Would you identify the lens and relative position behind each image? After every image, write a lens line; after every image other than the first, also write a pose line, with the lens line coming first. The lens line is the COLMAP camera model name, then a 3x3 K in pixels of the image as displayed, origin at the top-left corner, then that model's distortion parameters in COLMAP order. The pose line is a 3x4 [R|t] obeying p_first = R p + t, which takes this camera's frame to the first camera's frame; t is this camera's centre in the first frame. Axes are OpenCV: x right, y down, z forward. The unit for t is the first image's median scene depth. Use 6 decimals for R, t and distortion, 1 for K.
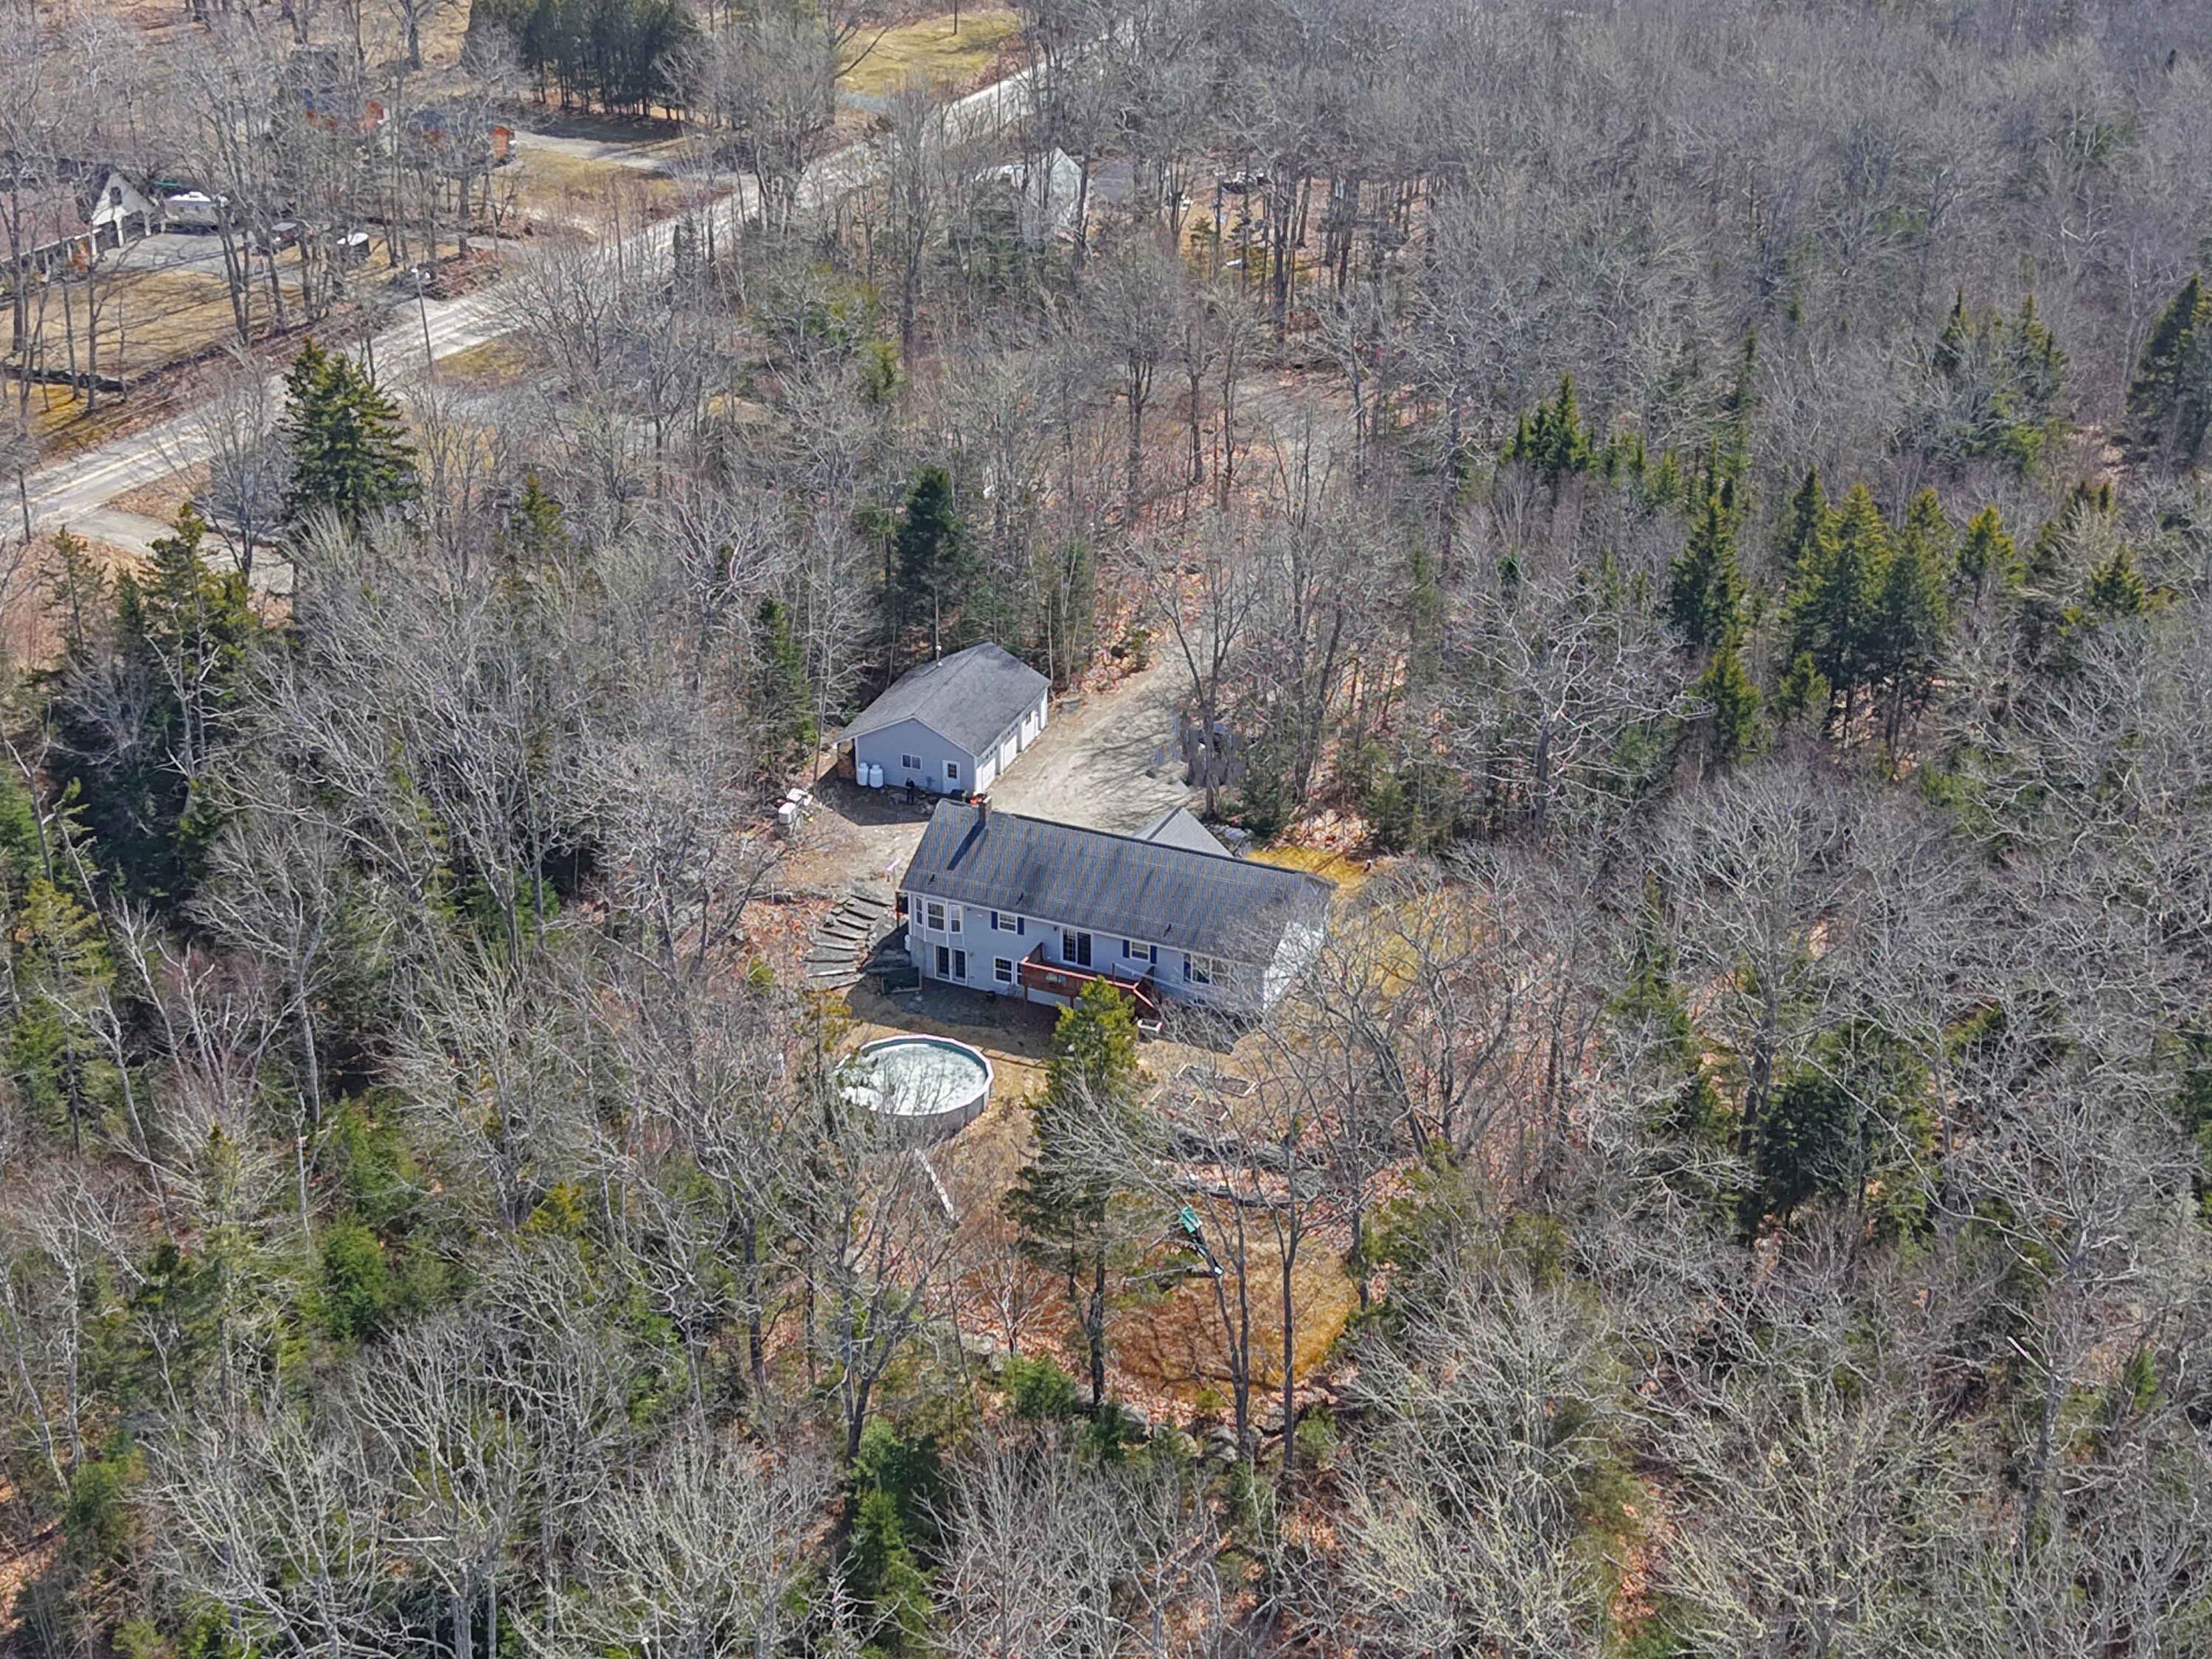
lens RADIAL K [[2557.1, 0, 1110.4], [0, 2557.1, 819.2], [0, 0, 1]] dist [0.043992, 0.000000]
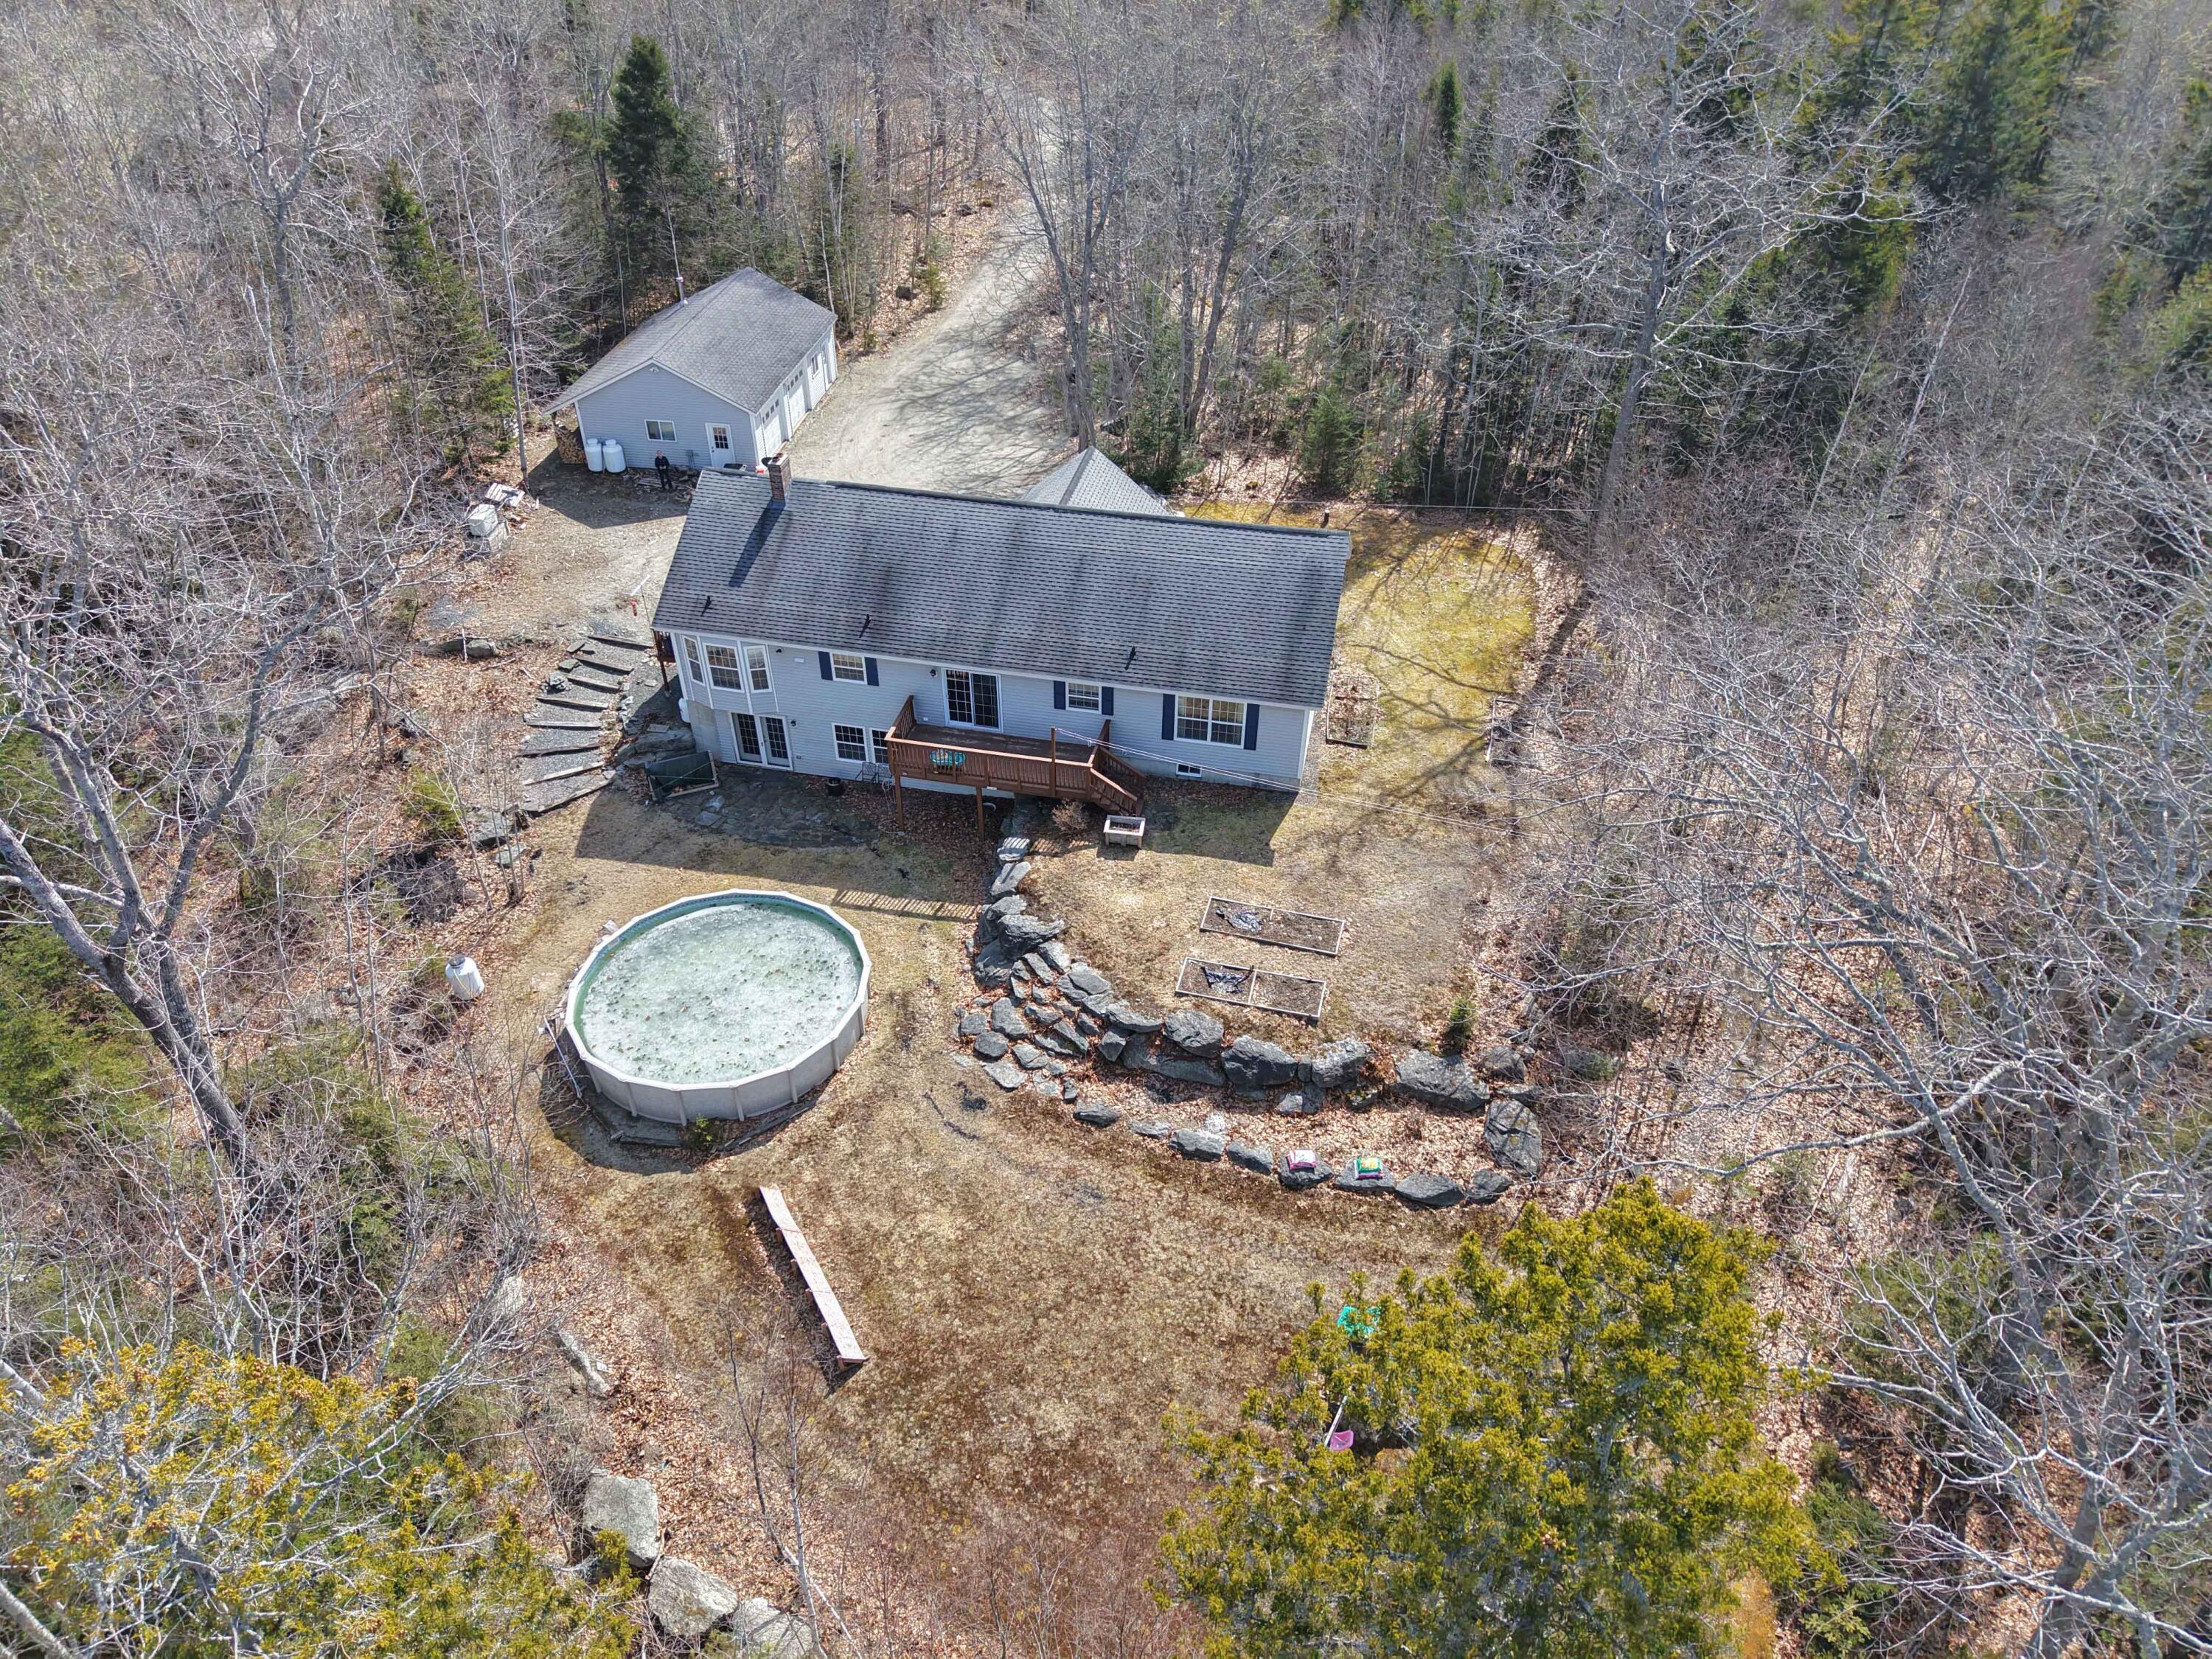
lens RADIAL K [[1416.8, 0, 1127.0], [0, 1416.8, 831.3], [0, 0, 1]] dist [-0.022885, -0.004576]
pose [[0.976163, -0.129746, 0.173986, -0.037093], [0.087278, 0.968634, 0.232659, 0.006231], [-0.198716, -0.211928, 0.956869, 0.631423]]
